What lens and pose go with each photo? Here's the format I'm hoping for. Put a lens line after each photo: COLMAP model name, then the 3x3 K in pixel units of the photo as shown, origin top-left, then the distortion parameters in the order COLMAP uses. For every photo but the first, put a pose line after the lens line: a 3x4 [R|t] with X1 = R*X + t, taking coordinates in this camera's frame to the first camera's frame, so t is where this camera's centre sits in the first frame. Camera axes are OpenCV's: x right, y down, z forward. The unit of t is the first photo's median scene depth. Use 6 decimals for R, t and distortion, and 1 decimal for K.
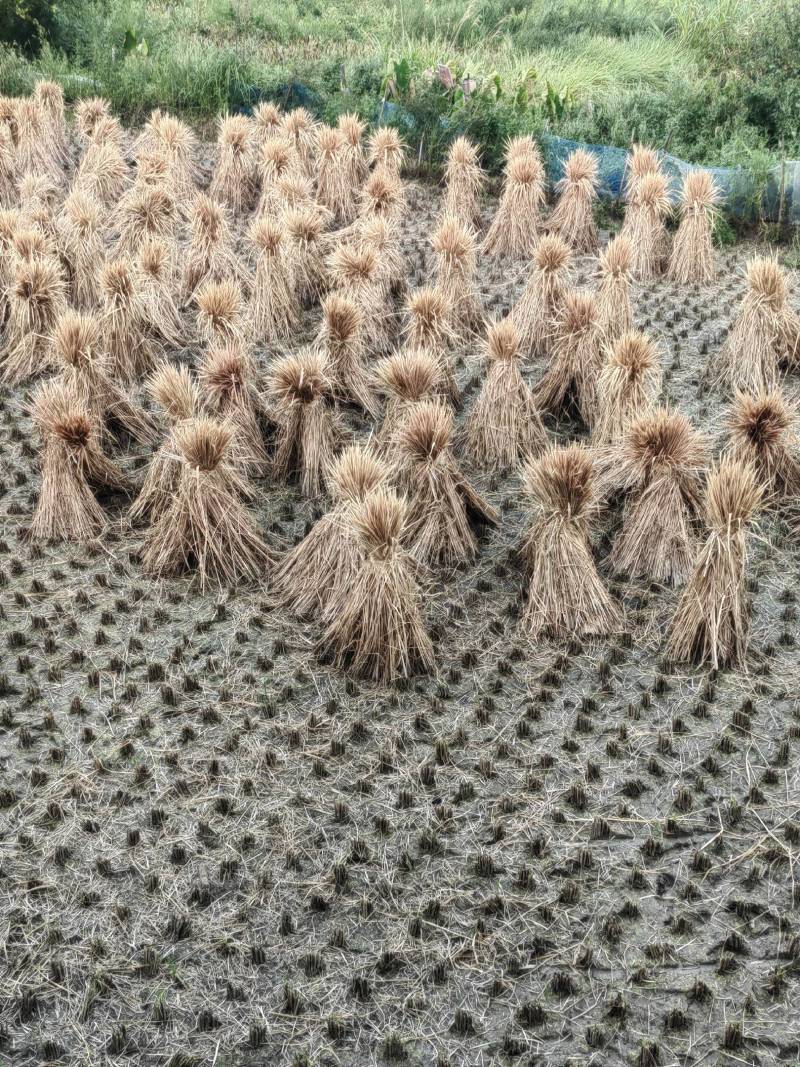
lens RADIAL K [[889.5, 0, 400.0], [0, 889.5, 533.5], [0, 0, 1]] dist [0.040895, -0.065610]
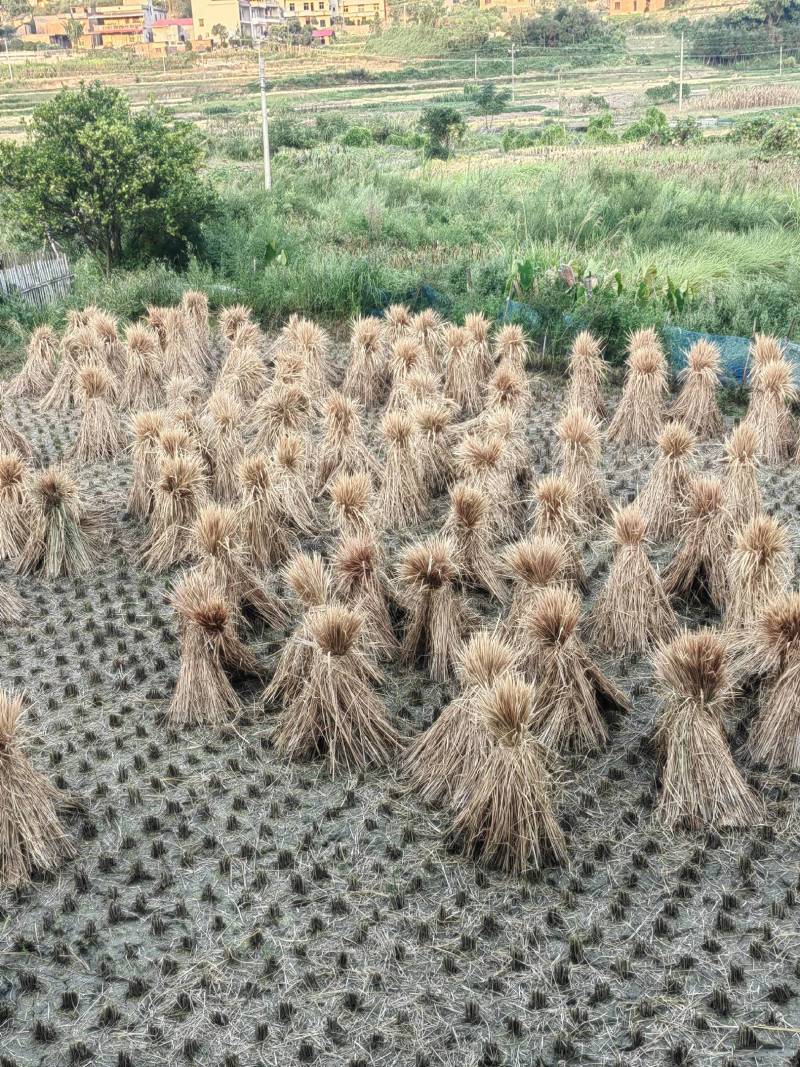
lens RADIAL K [[889.5, 0, 400.0], [0, 889.5, 533.5], [0, 0, 1]] dist [0.040895, -0.065610]
pose [[0.997353, -0.006578, -0.072418, -0.070468], [-0.000013, 0.995884, -0.090642, -0.116992], [0.072717, 0.090403, 0.993247, -0.018357]]
